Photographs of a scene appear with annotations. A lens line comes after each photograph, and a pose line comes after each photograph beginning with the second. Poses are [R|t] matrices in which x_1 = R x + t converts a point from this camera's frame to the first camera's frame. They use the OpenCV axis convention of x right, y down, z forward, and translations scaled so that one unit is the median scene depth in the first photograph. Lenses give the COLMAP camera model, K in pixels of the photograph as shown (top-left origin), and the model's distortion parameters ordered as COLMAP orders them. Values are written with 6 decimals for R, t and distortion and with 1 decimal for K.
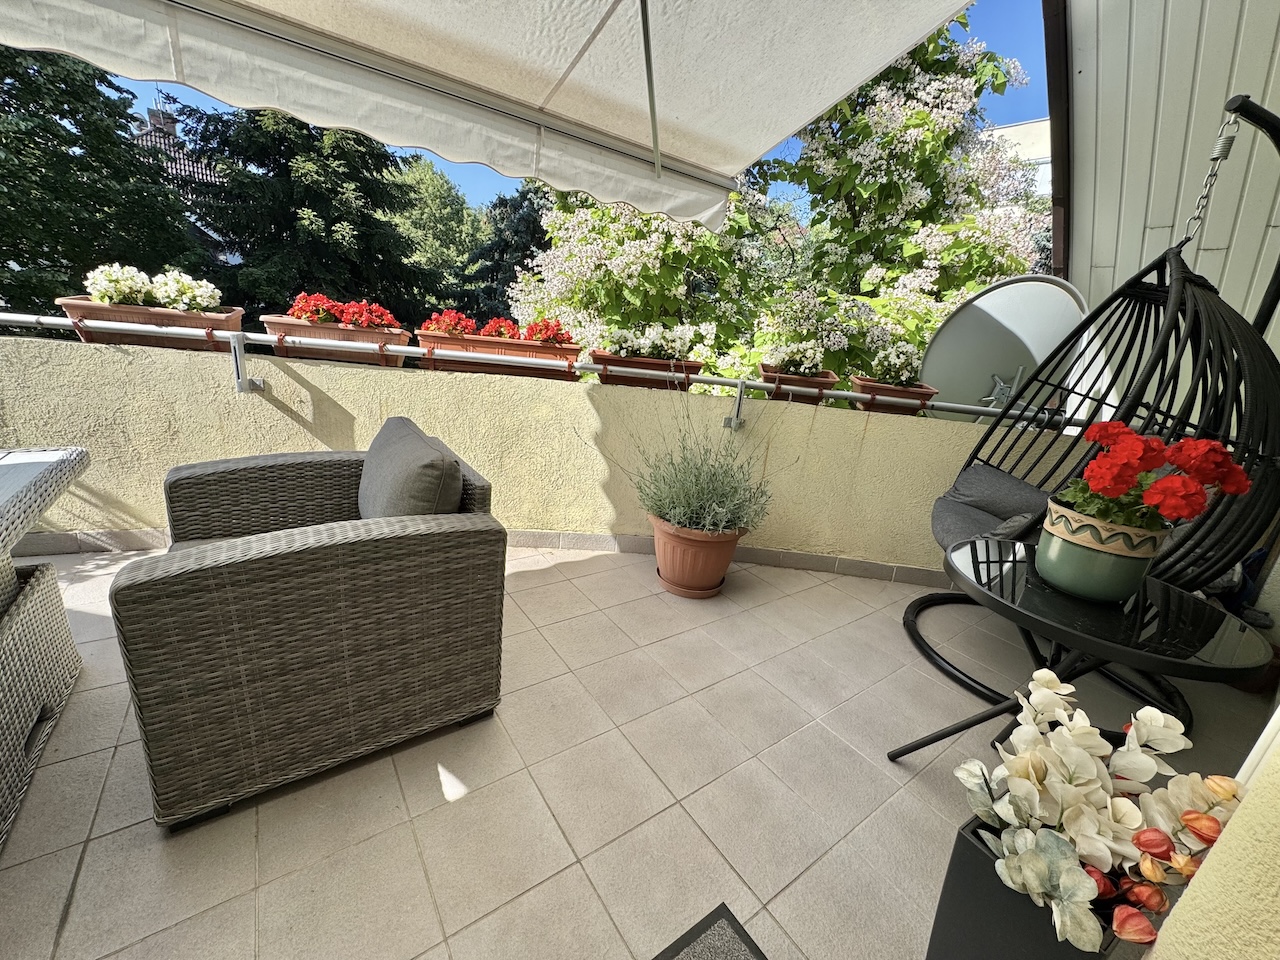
lens RADIAL K [[512.4, 0, 637.7], [0, 512.4, 482.2], [0, 0, 1]] dist [0.001458, 0.000848]
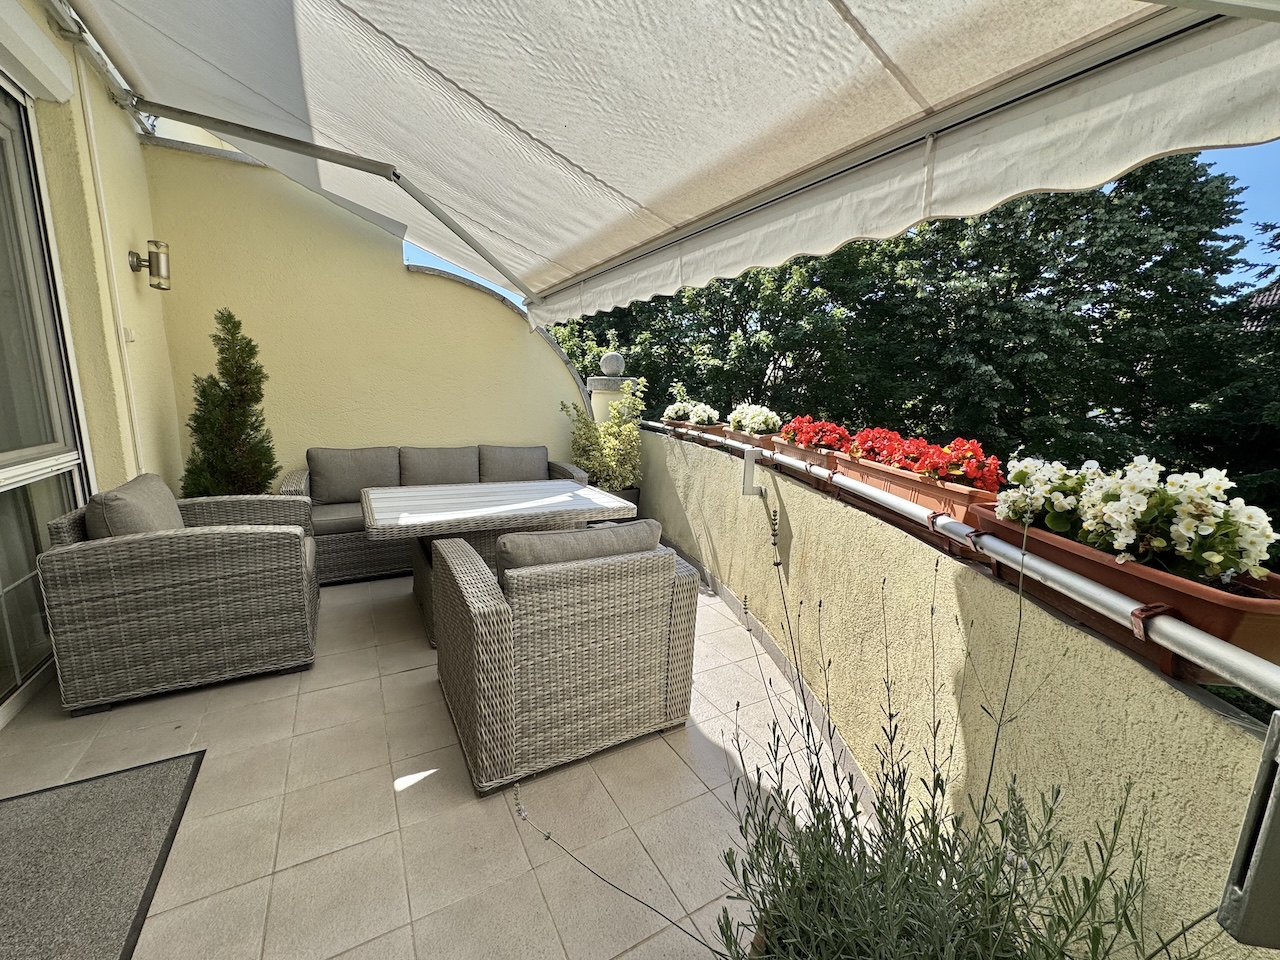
lens RADIAL K [[512.4, 0, 638.6], [0, 512.4, 484.2], [0, 0, 1]] dist [0.001458, 0.000848]
pose [[-0.112516, 0.081103, -0.990334, 0.448672], [-0.320890, 0.940296, 0.113463, -0.246466], [0.940409, 0.330555, -0.079773, 0.809942]]
